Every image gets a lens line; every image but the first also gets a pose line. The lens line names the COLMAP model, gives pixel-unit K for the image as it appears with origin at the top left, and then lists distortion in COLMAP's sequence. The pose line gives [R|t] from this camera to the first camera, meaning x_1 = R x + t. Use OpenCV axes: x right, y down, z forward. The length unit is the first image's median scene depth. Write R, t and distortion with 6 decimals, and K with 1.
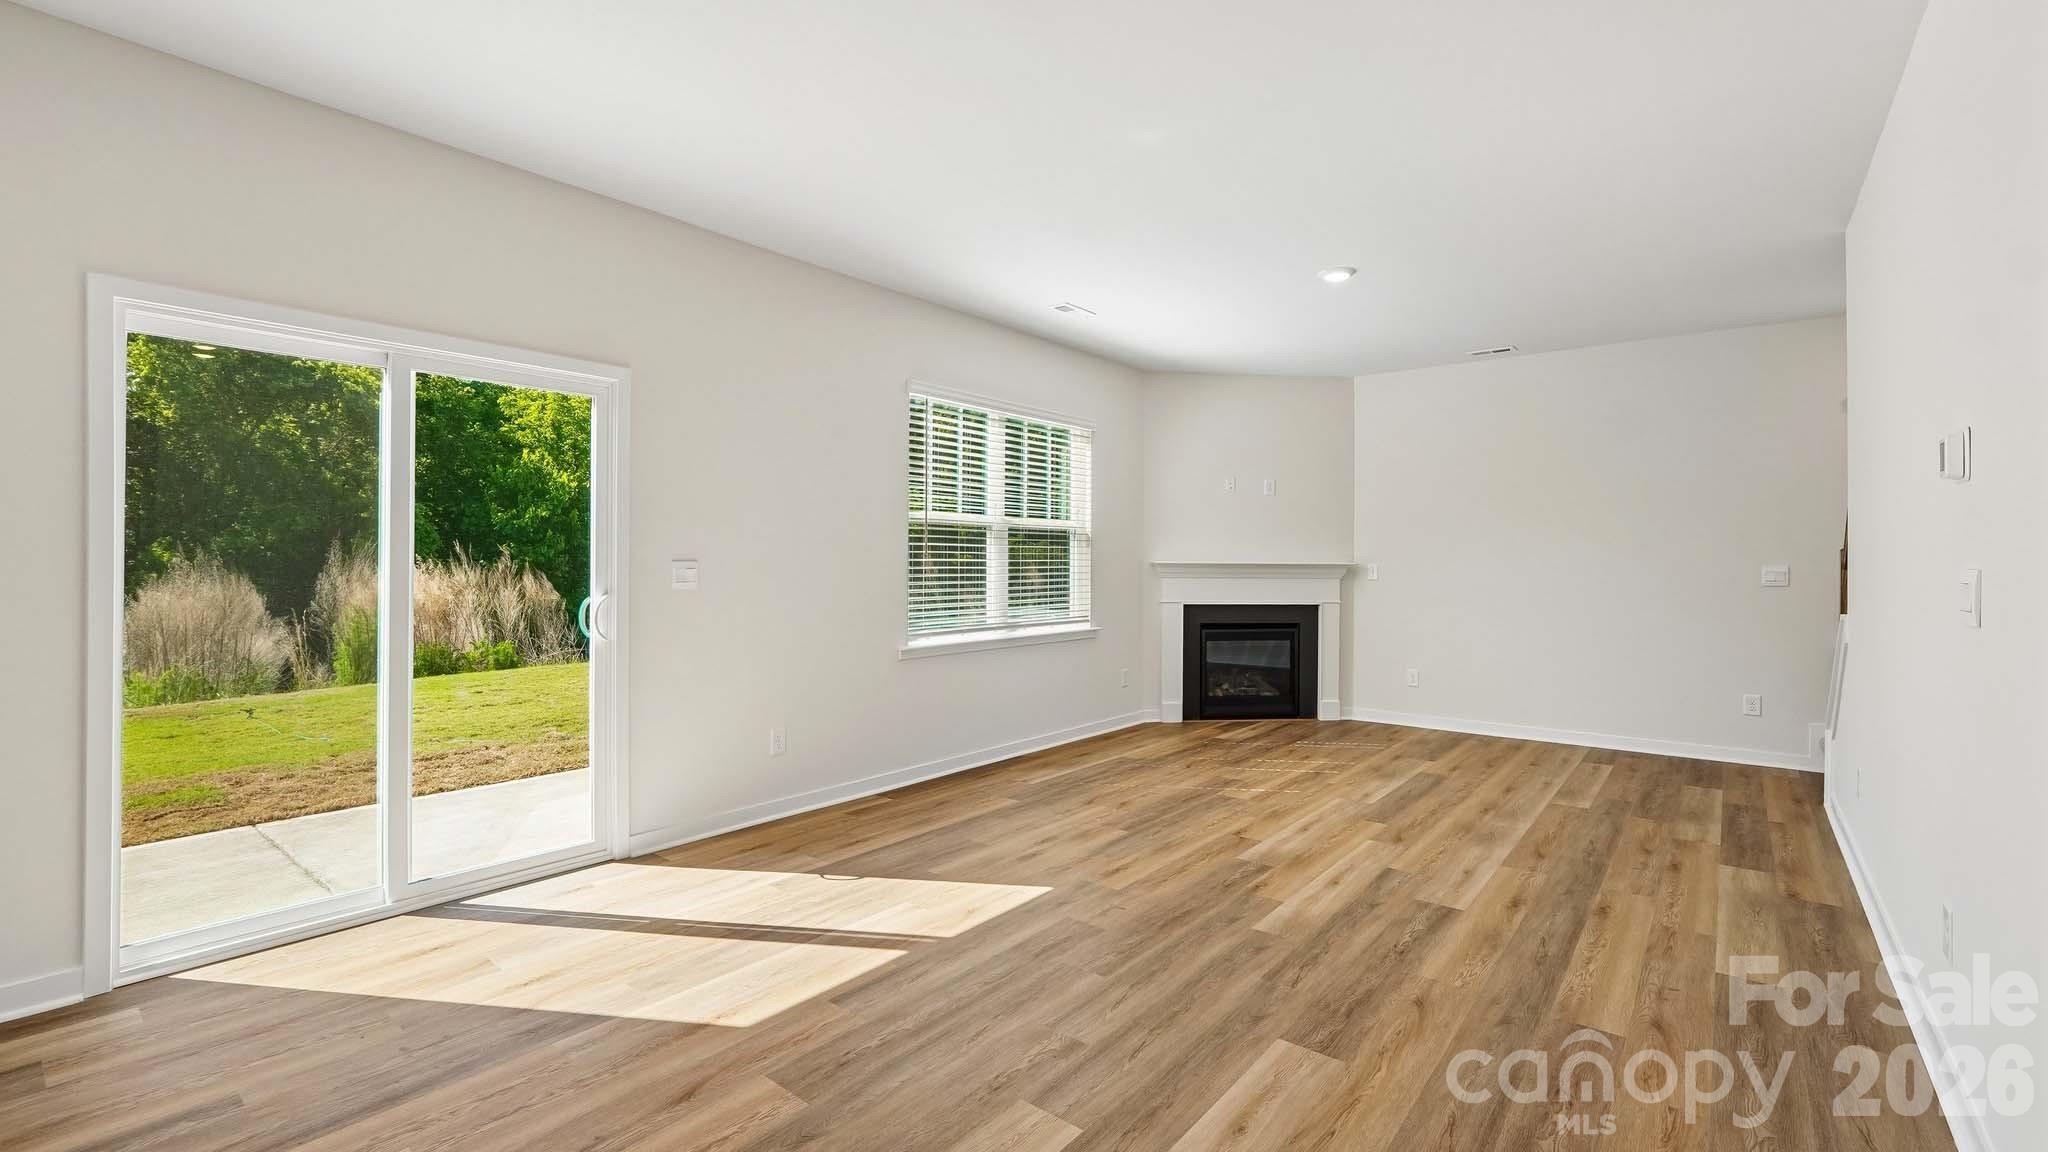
lens RADIAL K [[881.6, 0, 1021.1], [0, 881.6, 557.8], [0, 0, 1]] dist [-0.001925, 0.001240]
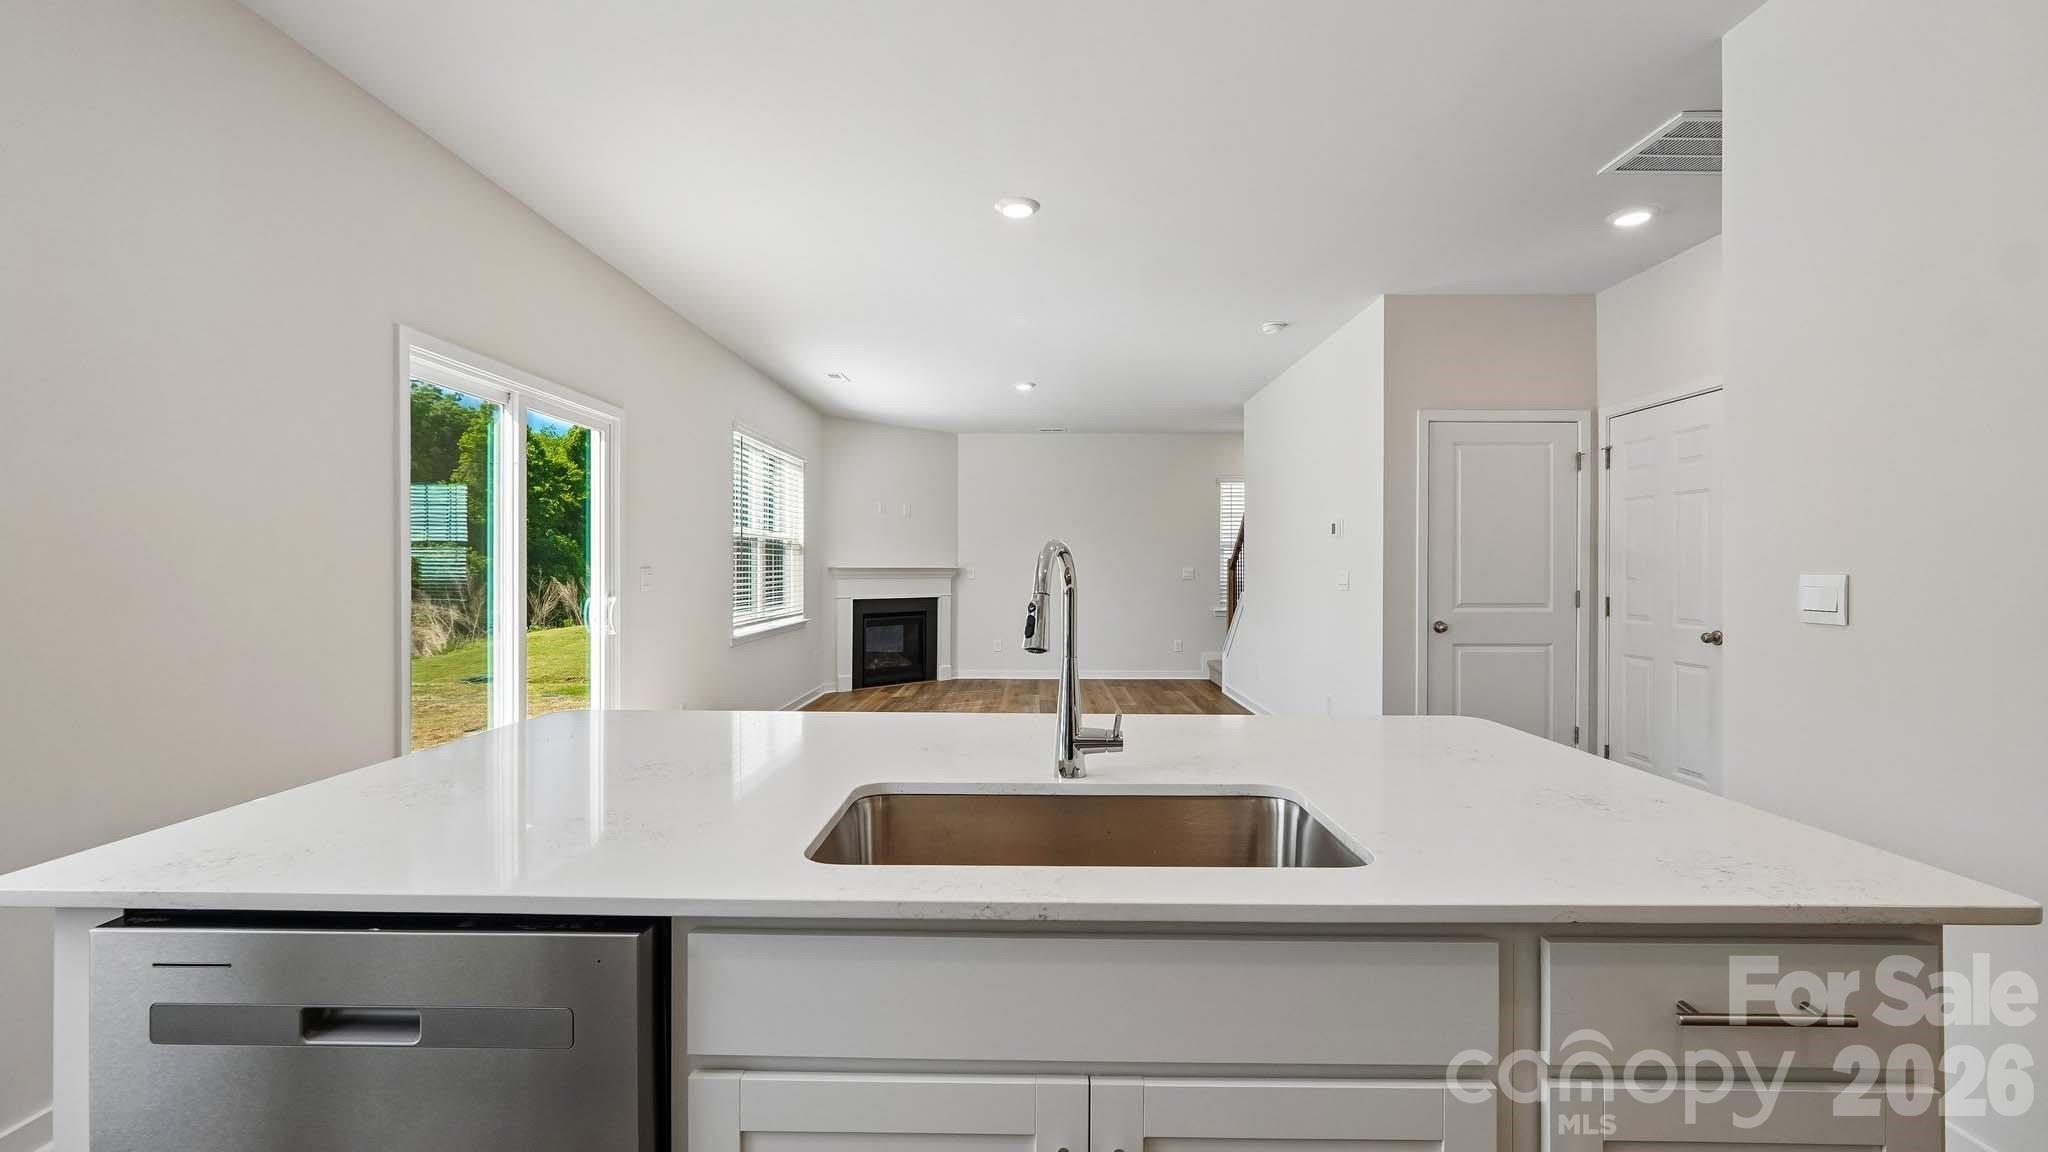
lens RADIAL K [[881.6, 0, 1027.4], [0, 881.6, 573.1], [0, 0, 1]] dist [-0.001925, 0.001240]
pose [[0.780598, -0.007104, 0.624993, -0.726899], [-0.002310, 0.999896, 0.014250, -0.007484], [-0.625029, -0.012567, 0.780500, -0.280400]]
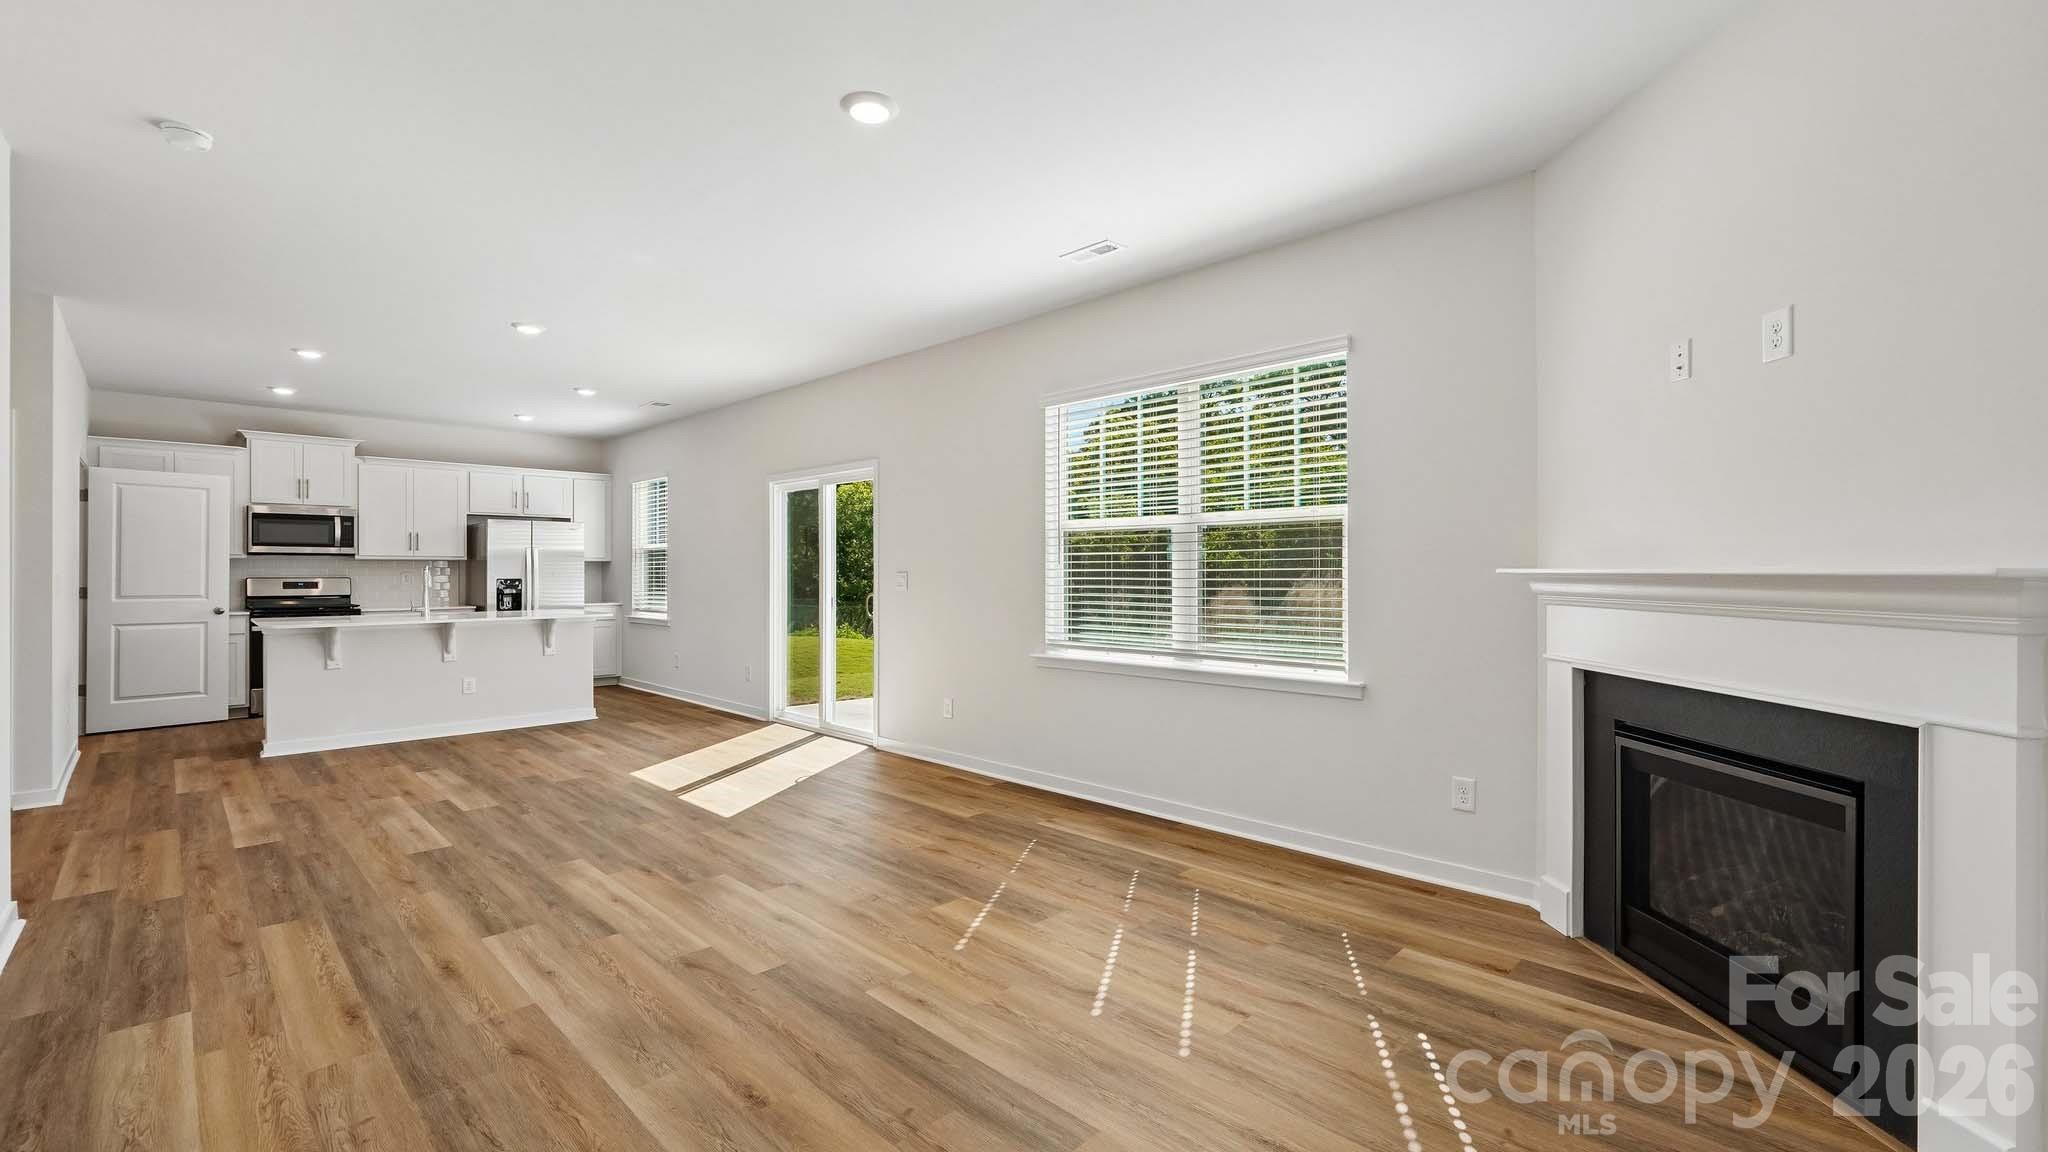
lens RADIAL K [[881.6, 0, 1036.8], [0, 881.6, 568.0], [0, 0, 1]] dist [-0.001925, 0.001240]
pose [[-0.110583, -0.011556, -0.993800, 1.103199], [0.006294, 0.999904, -0.012328, 0.013959], [0.993847, -0.007618, -0.110500, 1.358260]]
